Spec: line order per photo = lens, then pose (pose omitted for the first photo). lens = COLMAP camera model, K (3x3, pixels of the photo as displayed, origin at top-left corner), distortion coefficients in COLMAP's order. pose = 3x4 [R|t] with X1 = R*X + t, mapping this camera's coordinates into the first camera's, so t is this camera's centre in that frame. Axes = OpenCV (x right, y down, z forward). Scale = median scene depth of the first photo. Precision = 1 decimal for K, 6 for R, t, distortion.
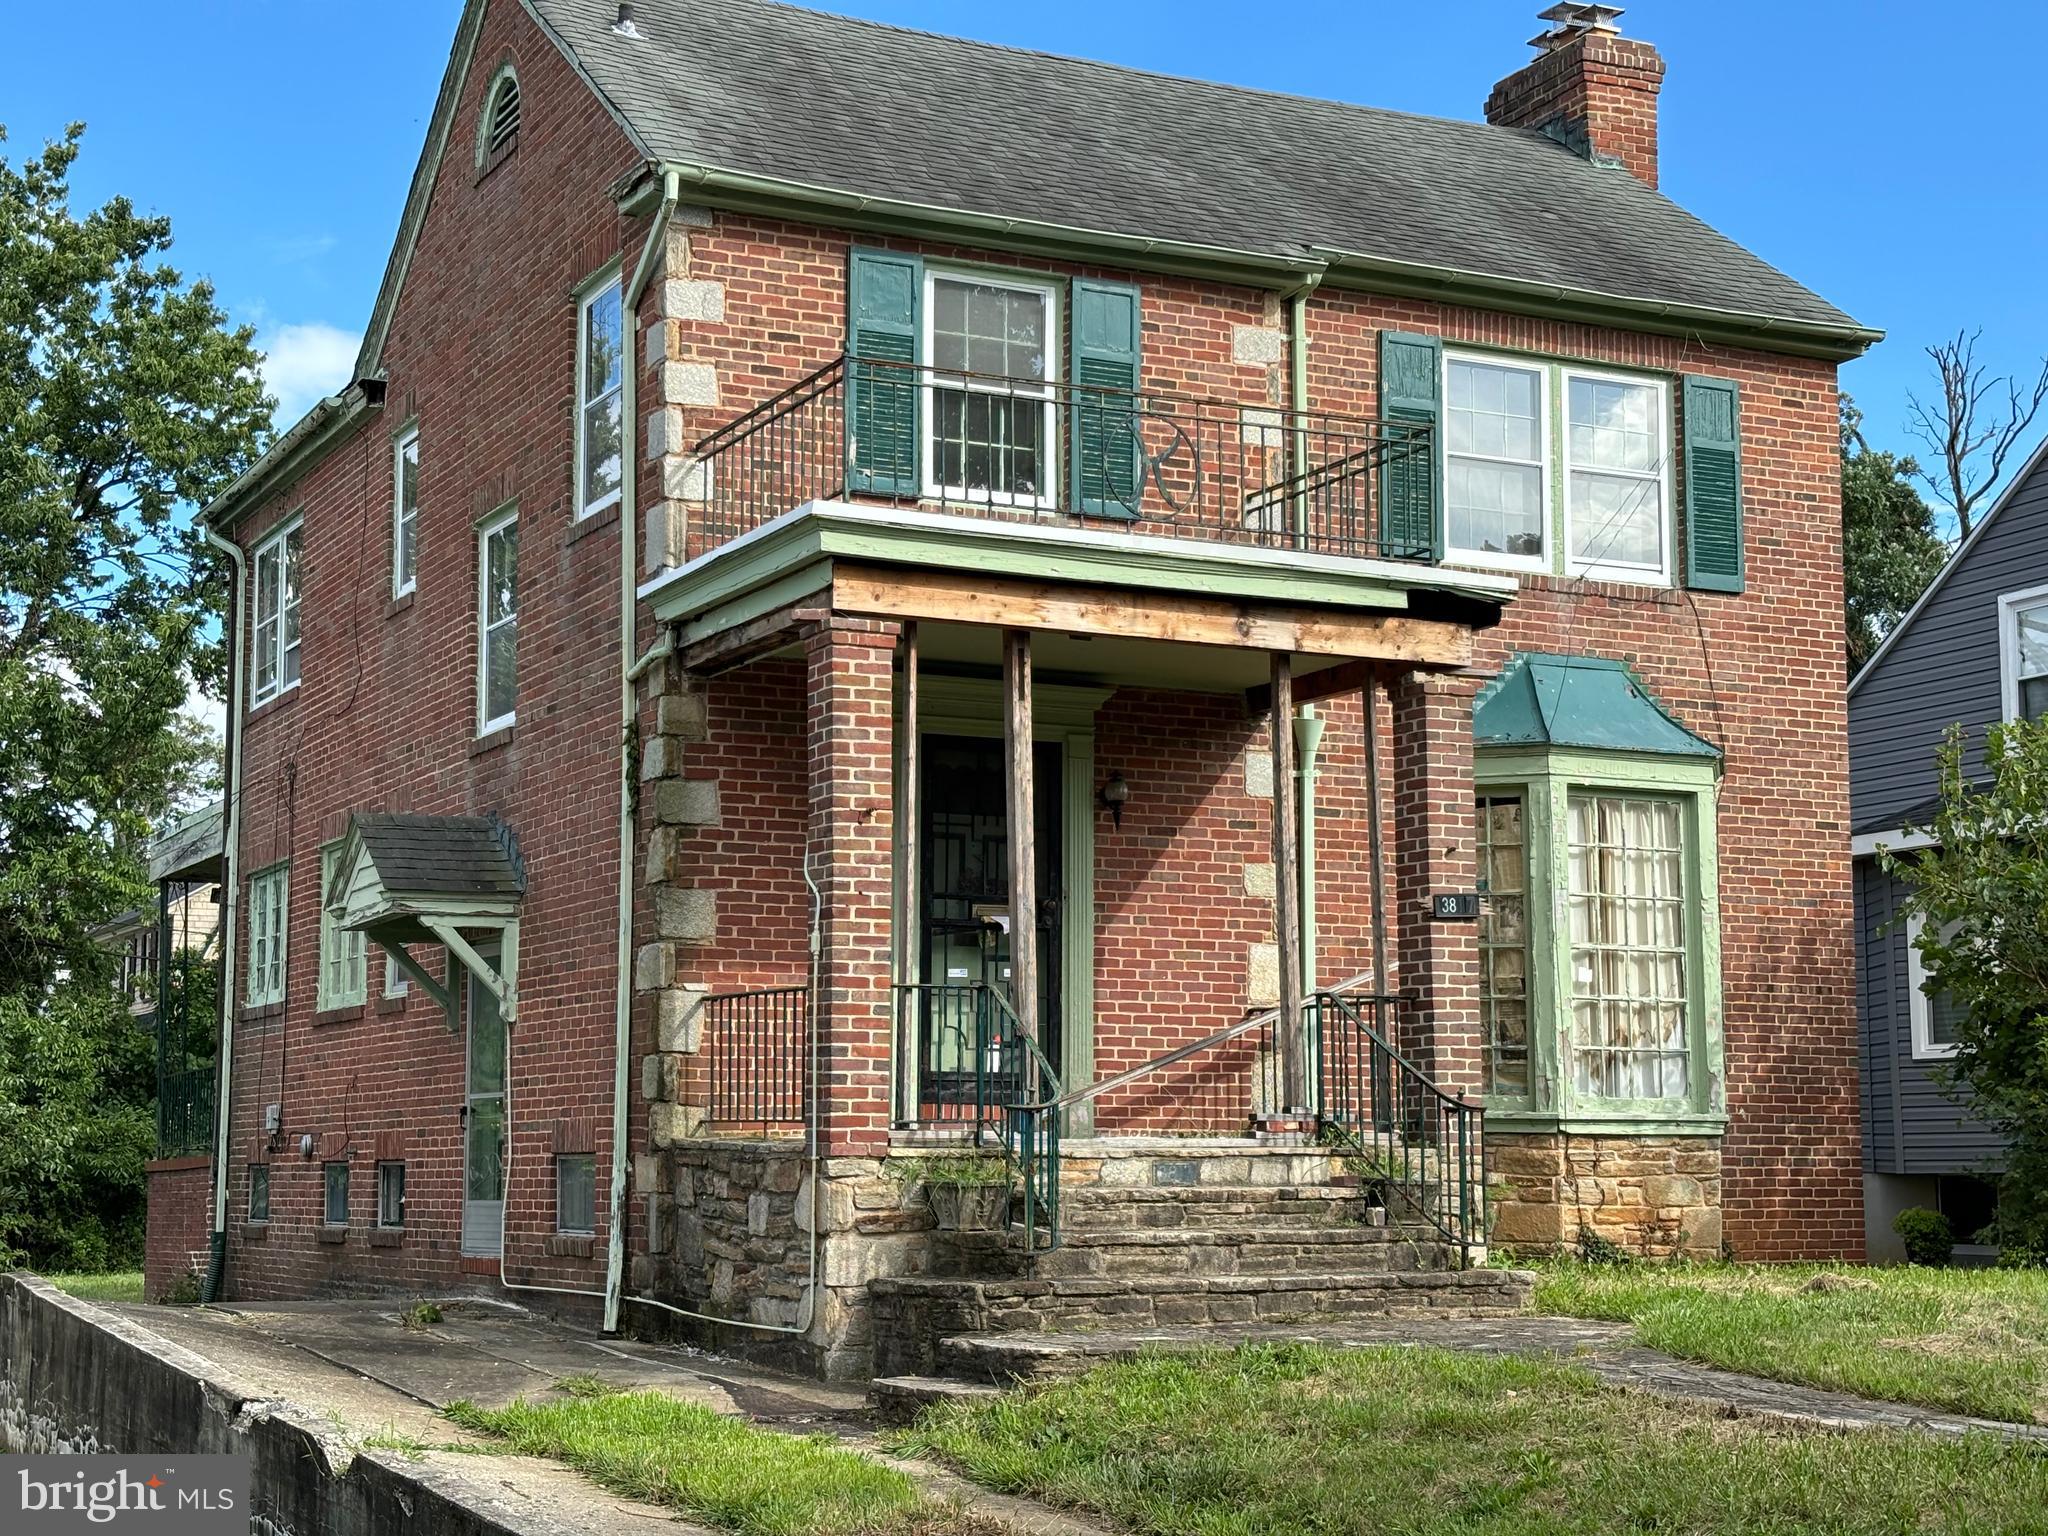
lens RADIAL K [[3106.9, 0, 1013.6], [0, 3106.9, 781.4], [0, 0, 1]] dist [0.286588, -1.205643]
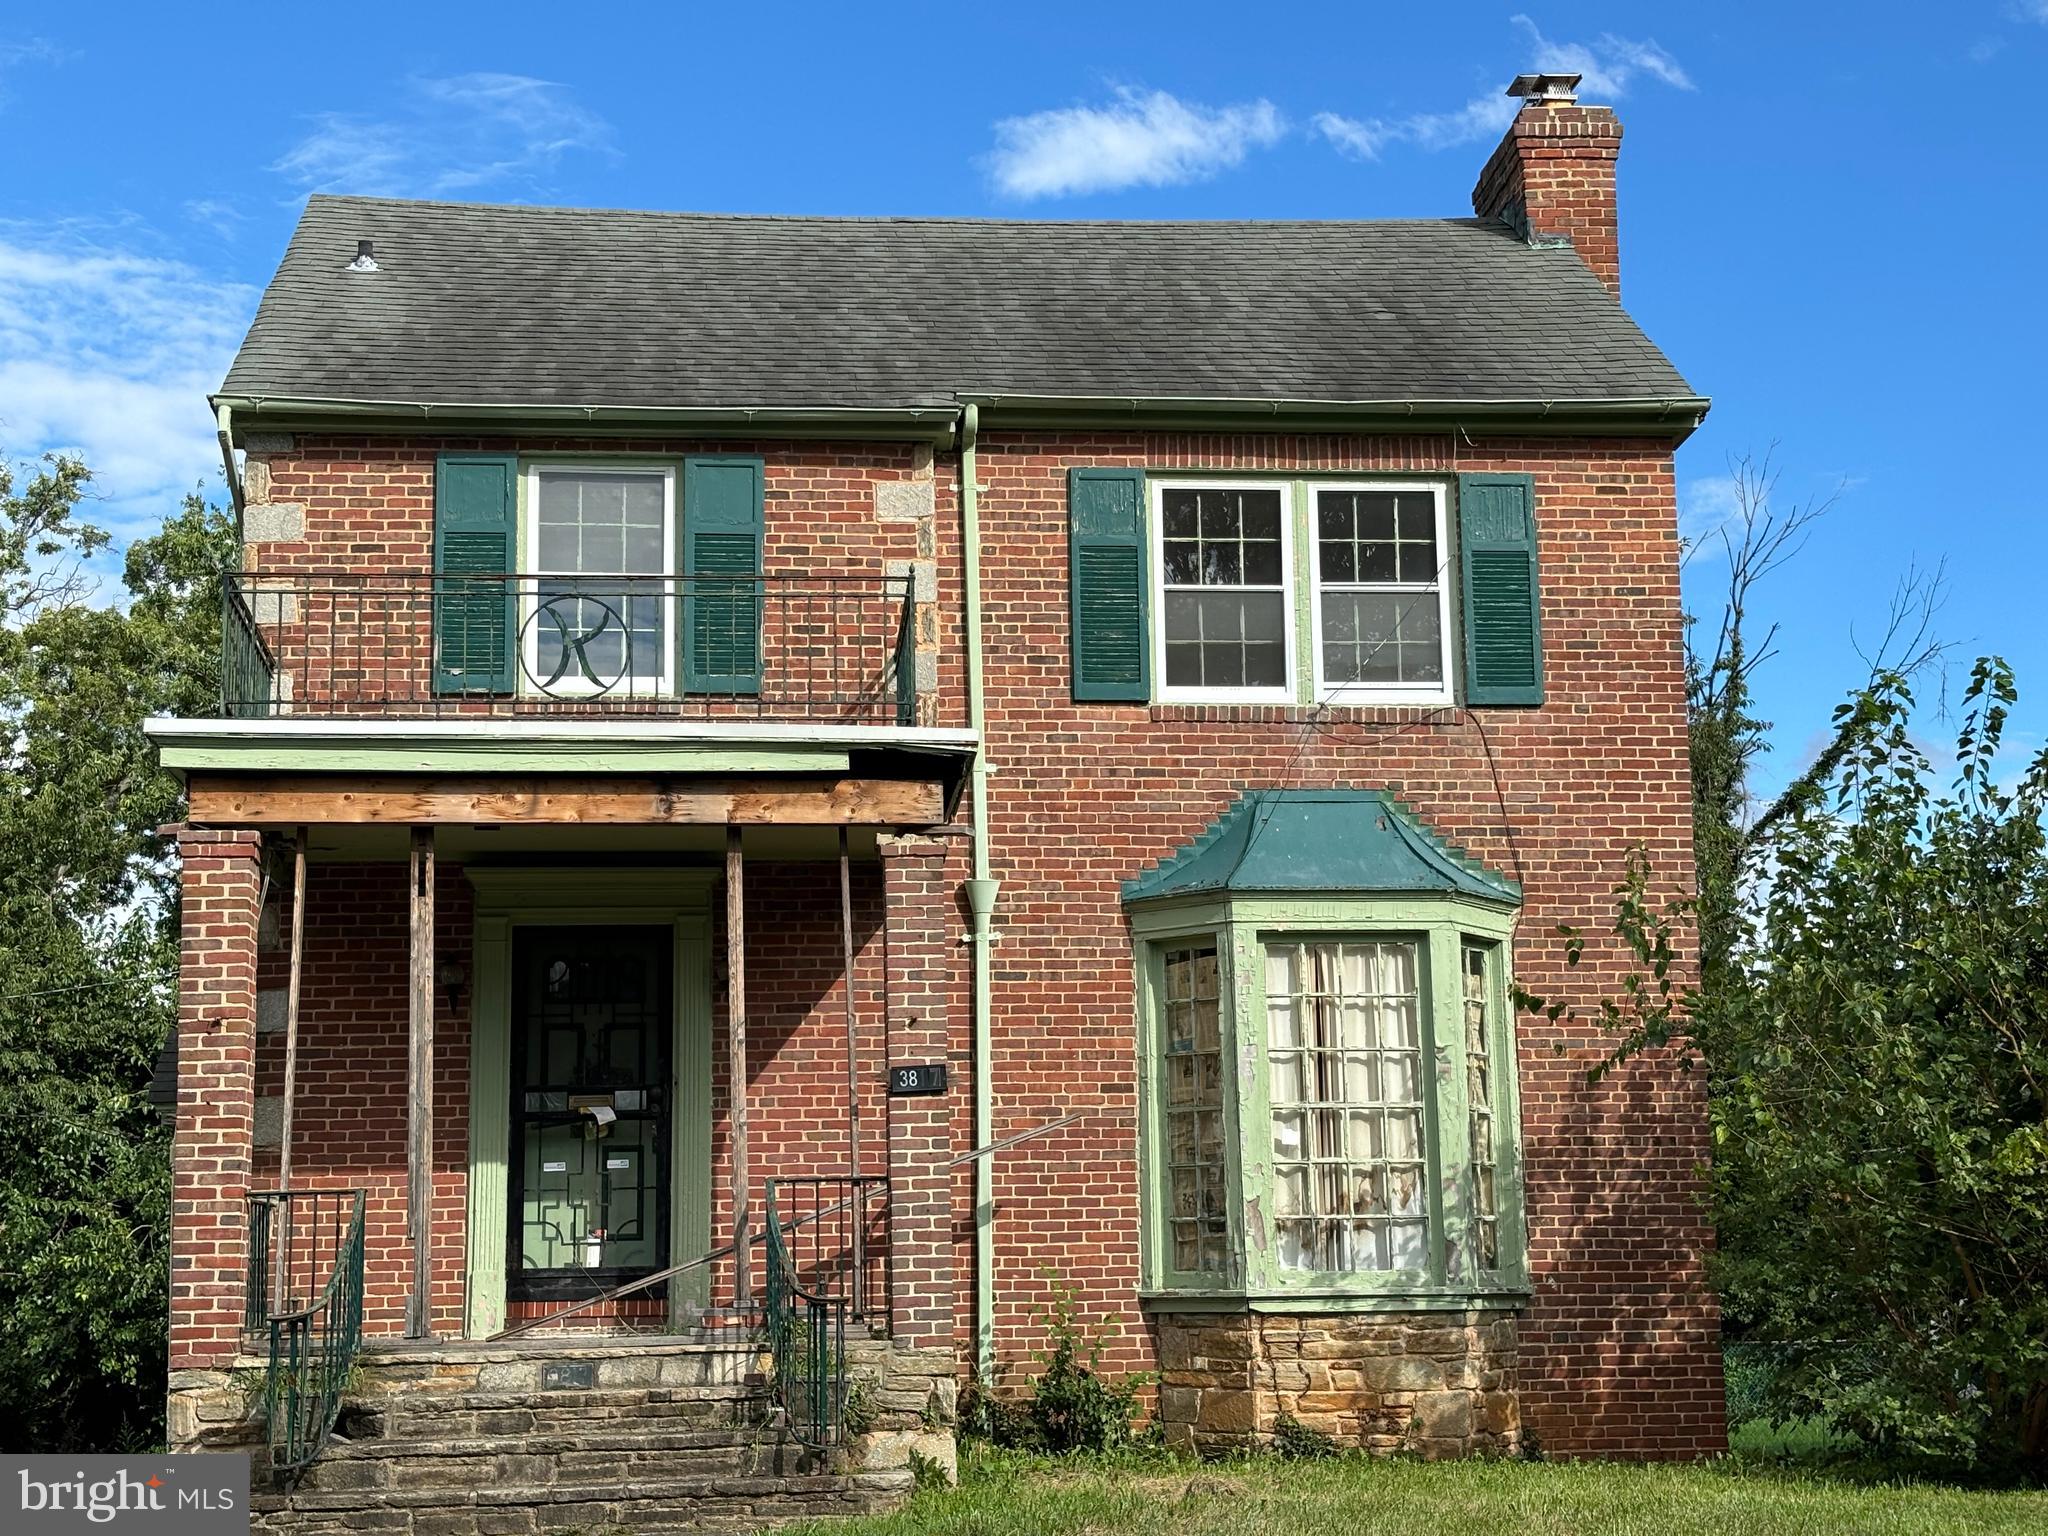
lens RADIAL K [[3106.9, 0, 1013.6], [0, 3106.9, 781.4], [0, 0, 1]] dist [0.286588, -1.205643]
pose [[0.931909, -0.077510, -0.354312, 0.447256], [0.061144, 0.996490, -0.057175, 0.005081], [0.357500, 0.031618, 0.933378, 0.111456]]
